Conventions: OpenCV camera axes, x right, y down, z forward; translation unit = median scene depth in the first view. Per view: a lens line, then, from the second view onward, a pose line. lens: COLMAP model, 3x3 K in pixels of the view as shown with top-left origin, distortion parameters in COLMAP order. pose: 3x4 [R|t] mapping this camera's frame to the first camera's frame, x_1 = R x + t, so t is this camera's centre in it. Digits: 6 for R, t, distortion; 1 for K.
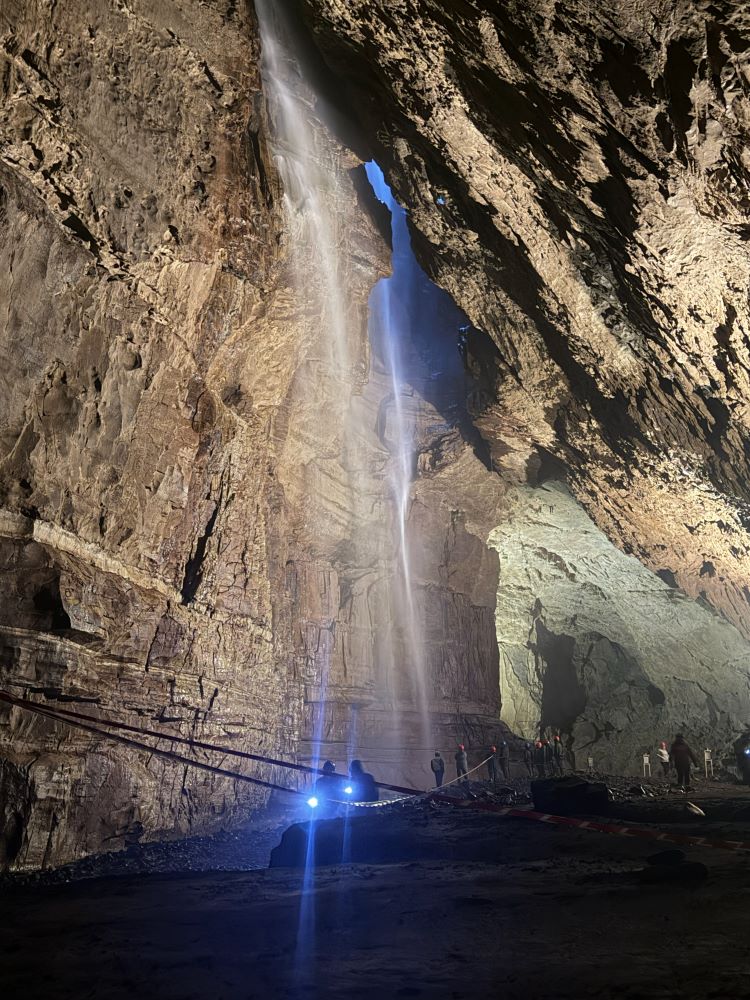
lens RADIAL K [[854.8, 0, 368.1], [0, 854.8, 510.6], [0, 0, 1]] dist [0.090328, -0.130669]
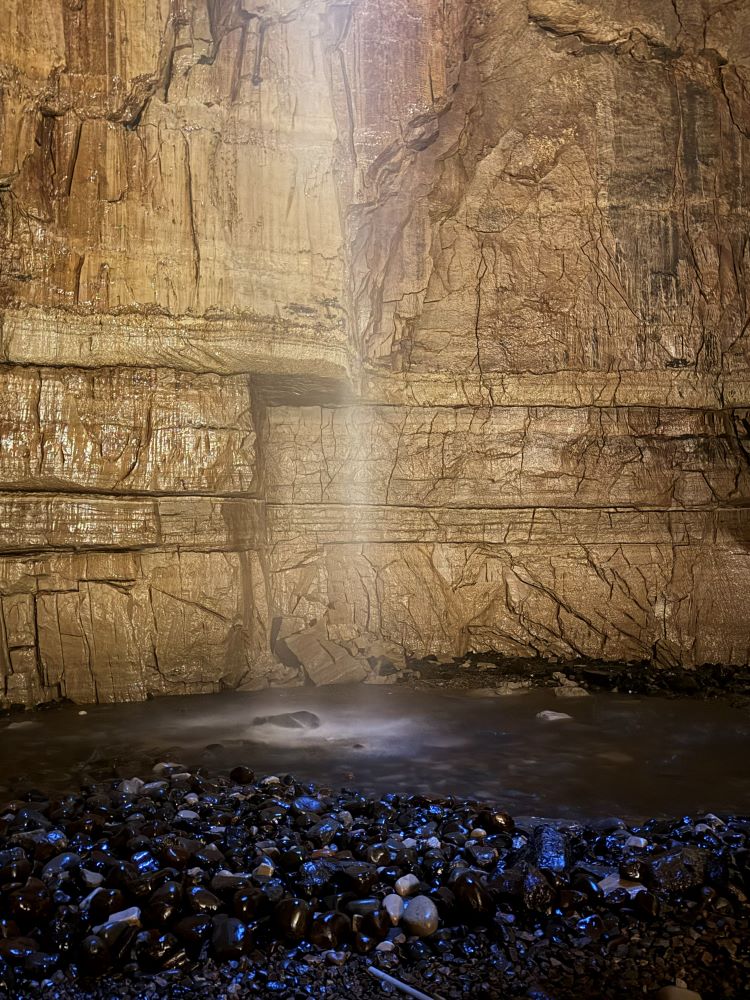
lens RADIAL K [[854.8, 0, 370.2], [0, 854.8, 494.4], [0, 0, 1]] dist [0.090328, -0.130669]
pose [[0.895165, -0.011566, -0.445586, 0.092227], [0.130945, 0.962377, 0.238082, 0.117068], [0.426068, -0.271470, 0.863001, 0.436261]]
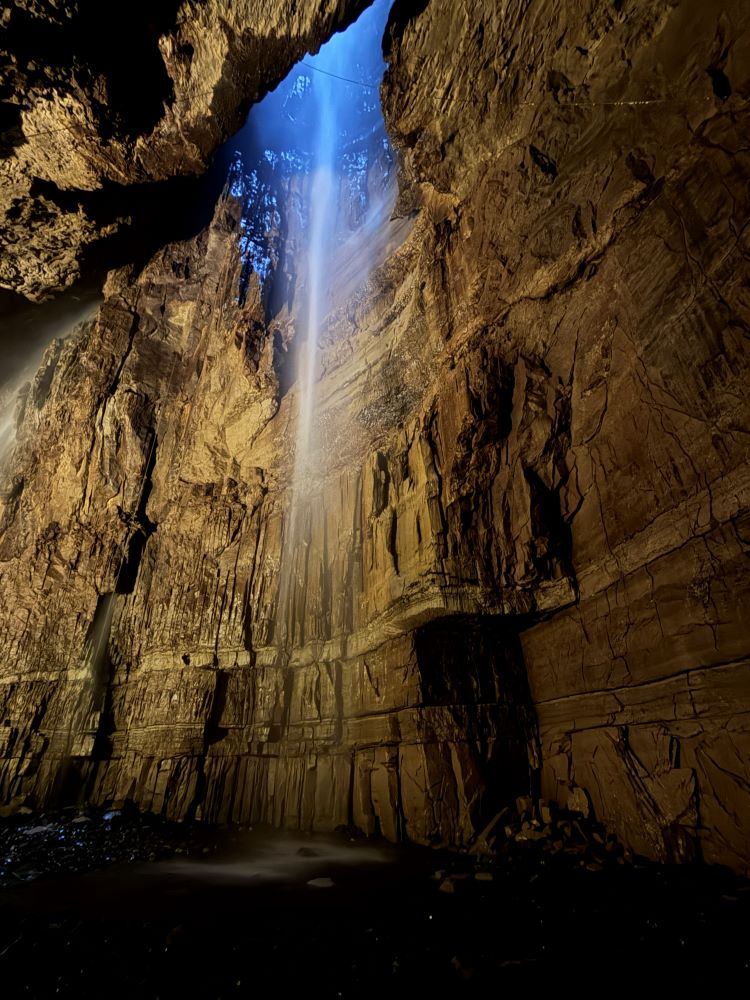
lens RADIAL K [[505.0, 0, 375.5], [0, 505.0, 507.2], [0, 0, 1]] dist [0.004851, 0.000553]
pose [[-0.328614, -0.428120, -0.841858, 0.168675], [0.317101, 0.789607, -0.525326, 0.189622], [0.889640, -0.439584, -0.123719, 0.618649]]
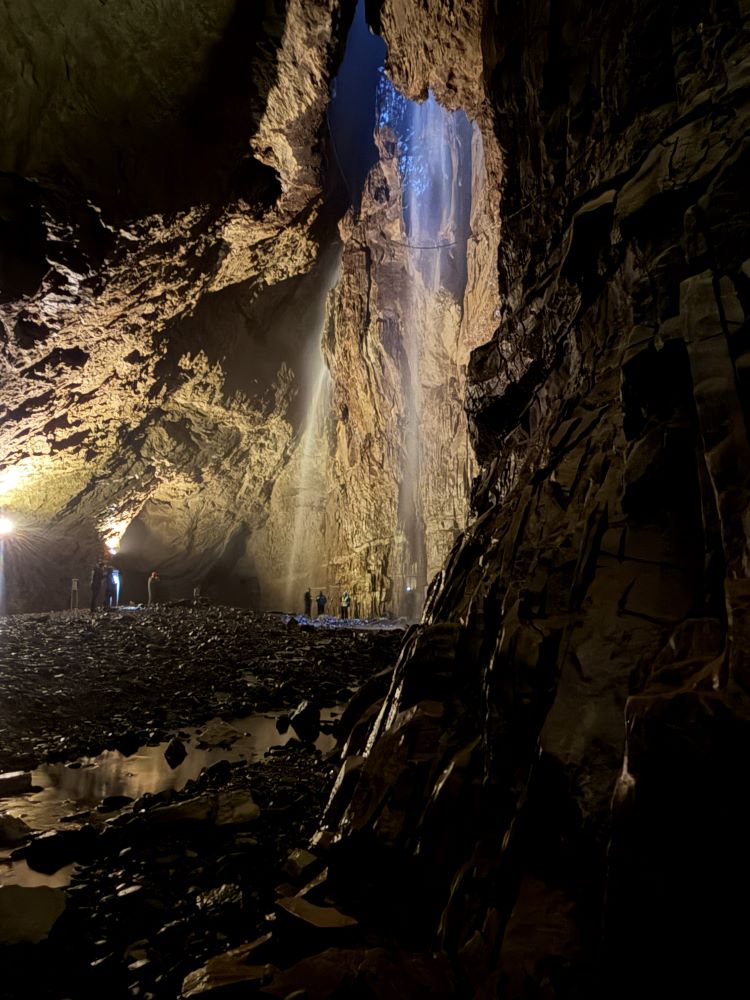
lens RADIAL K [[633.0, 0, 395.0], [0, 633.0, 499.9], [0, 0, 1]] dist [0.026011, 0.003412]
pose [[-0.879103, -0.084320, -0.469115, 0.191390], [0.157186, 0.877878, -0.452353, 0.267566], [0.449968, -0.471403, -0.758491, 0.801548]]
